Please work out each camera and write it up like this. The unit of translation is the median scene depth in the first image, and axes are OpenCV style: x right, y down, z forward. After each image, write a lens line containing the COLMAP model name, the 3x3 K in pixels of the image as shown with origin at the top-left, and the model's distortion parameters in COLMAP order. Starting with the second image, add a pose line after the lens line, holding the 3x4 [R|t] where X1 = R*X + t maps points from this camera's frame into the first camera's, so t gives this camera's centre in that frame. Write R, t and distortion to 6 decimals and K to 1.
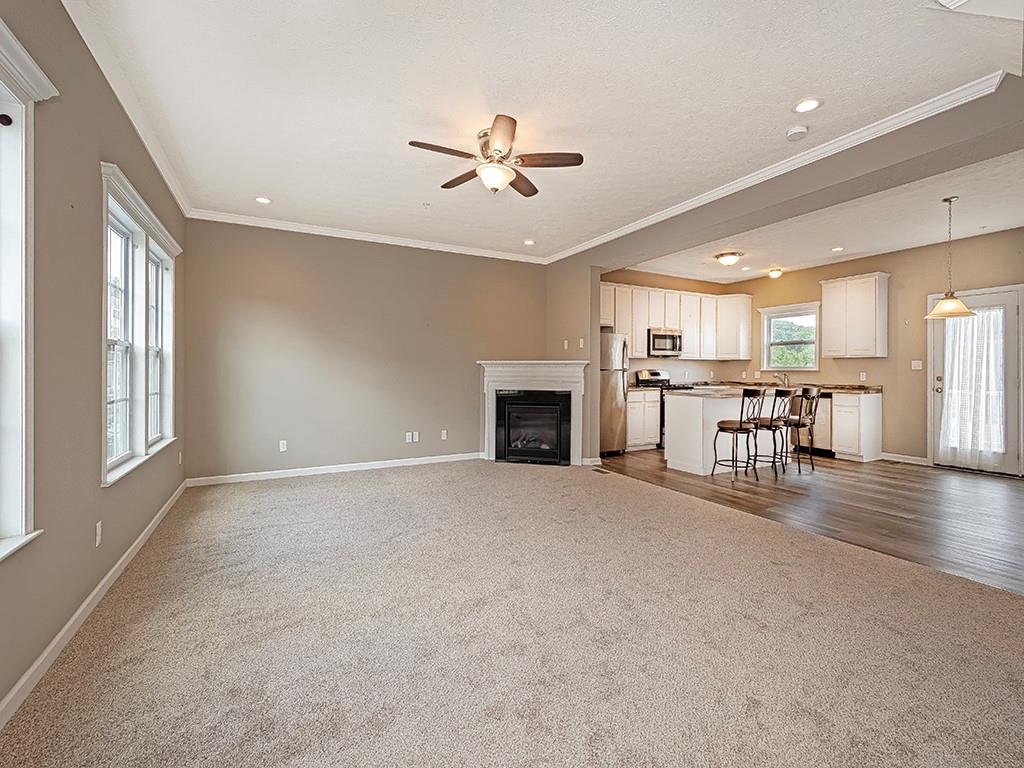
lens RADIAL K [[456.6, 0, 511.1], [0, 456.6, 372.7], [0, 0, 1]] dist [0.000747, -0.000205]
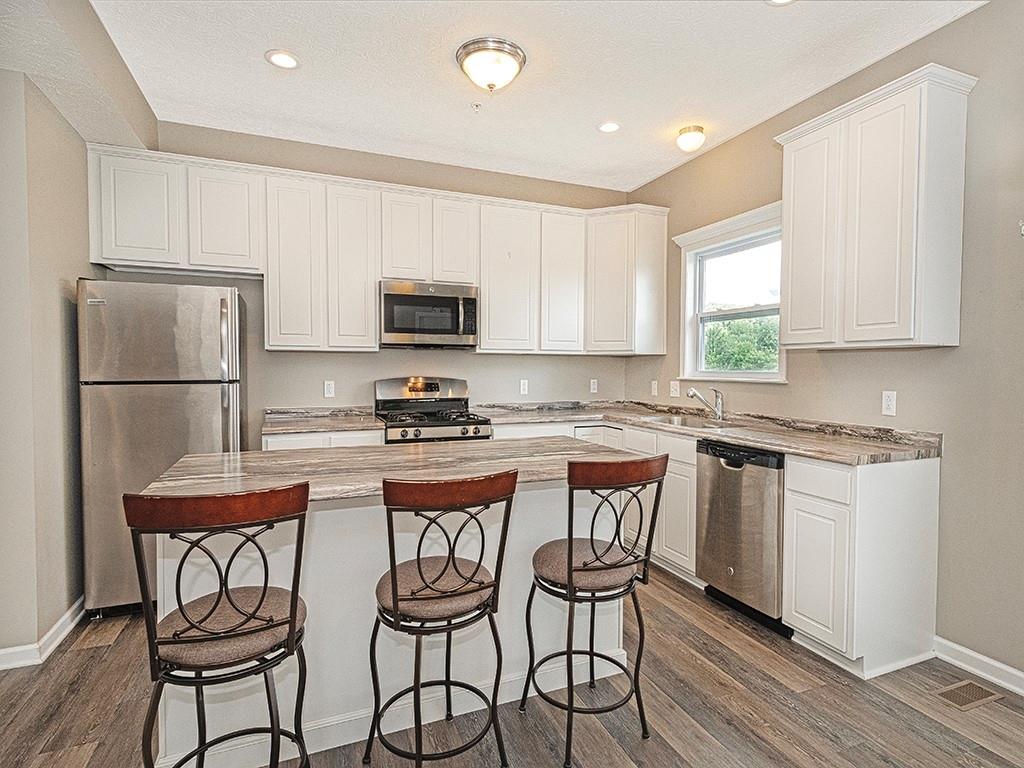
lens RADIAL K [[539.8, 0, 517.6], [0, 539.8, 386.9], [0, 0, 1]] dist [0.001534, 0.000830]
pose [[0.996571, 0.002765, -0.082694, 0.481436], [-0.000126, 0.999491, 0.031899, -0.015223], [0.082740, -0.031779, 0.996064, 0.525307]]
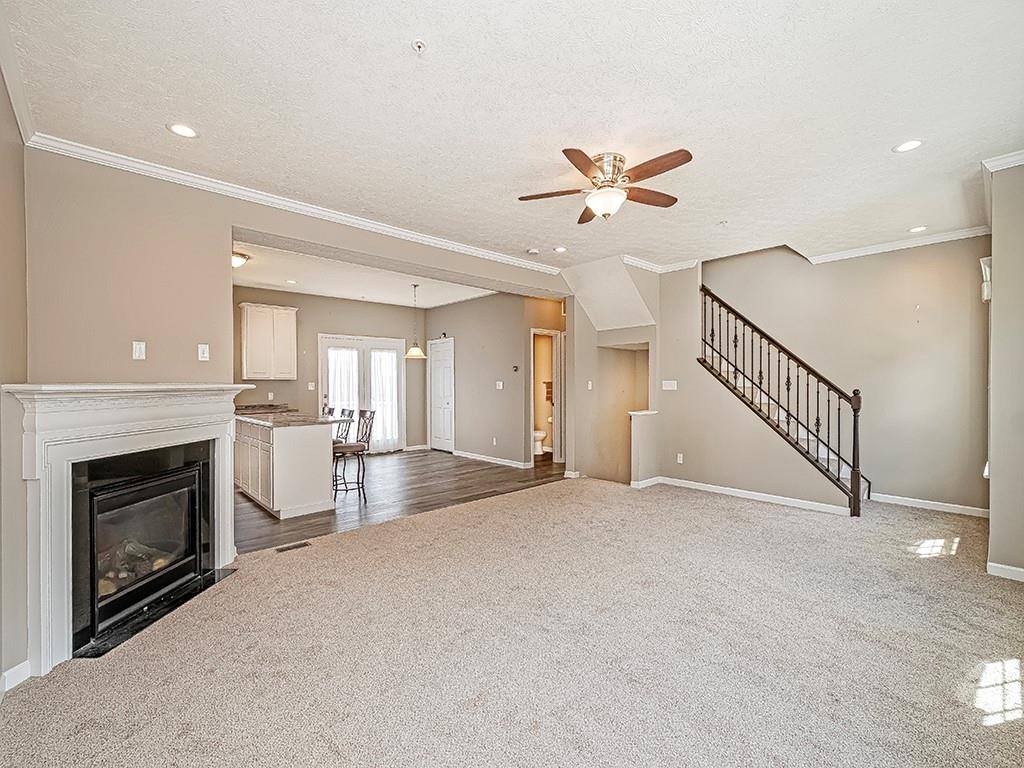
lens RADIAL K [[442.1, 0, 529.5], [0, 442.1, 384.3], [0, 0, 1]] dist [0.000632, -0.000052]
pose [[-0.298980, -0.005444, 0.954244, -0.406085], [0.007531, 0.999939, 0.008064, -0.022825], [-0.954230, 0.009598, -0.298921, 0.660664]]
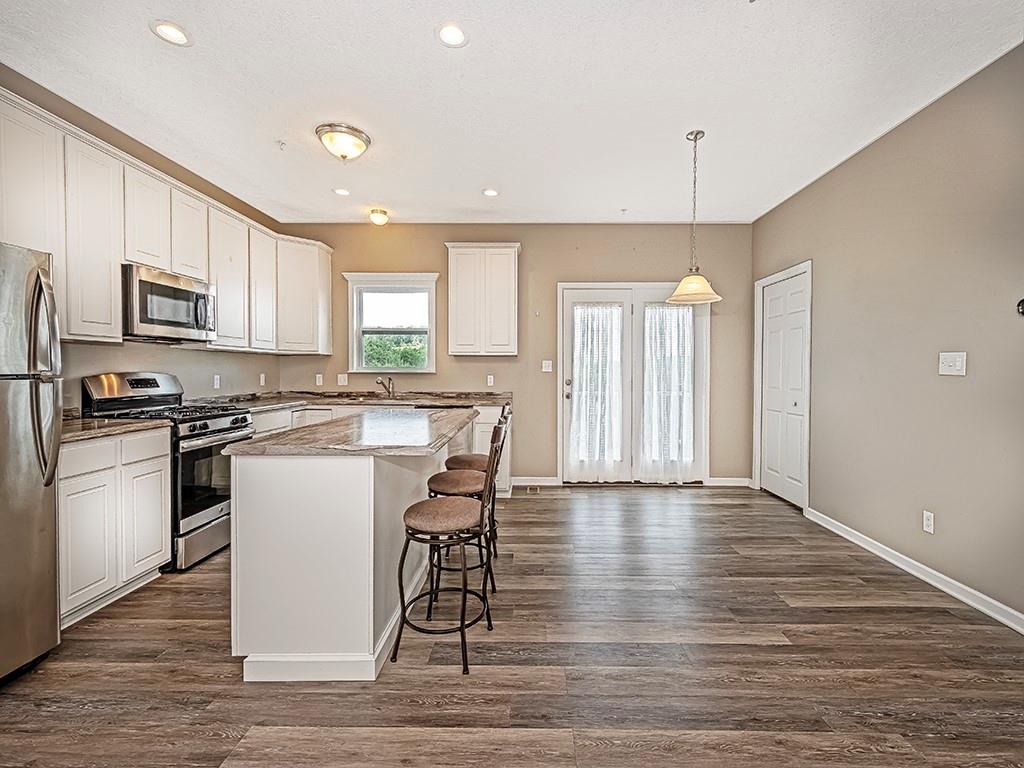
lens RADIAL K [[447.8, 0, 526.4], [0, 447.8, 378.6], [0, 0, 1]] dist [-0.000319, -0.000613]
pose [[0.464840, -0.019015, 0.885190, 0.130679], [0.002924, 0.999797, 0.019942, -0.008832], [-0.885390, -0.006682, 0.464801, 0.552931]]
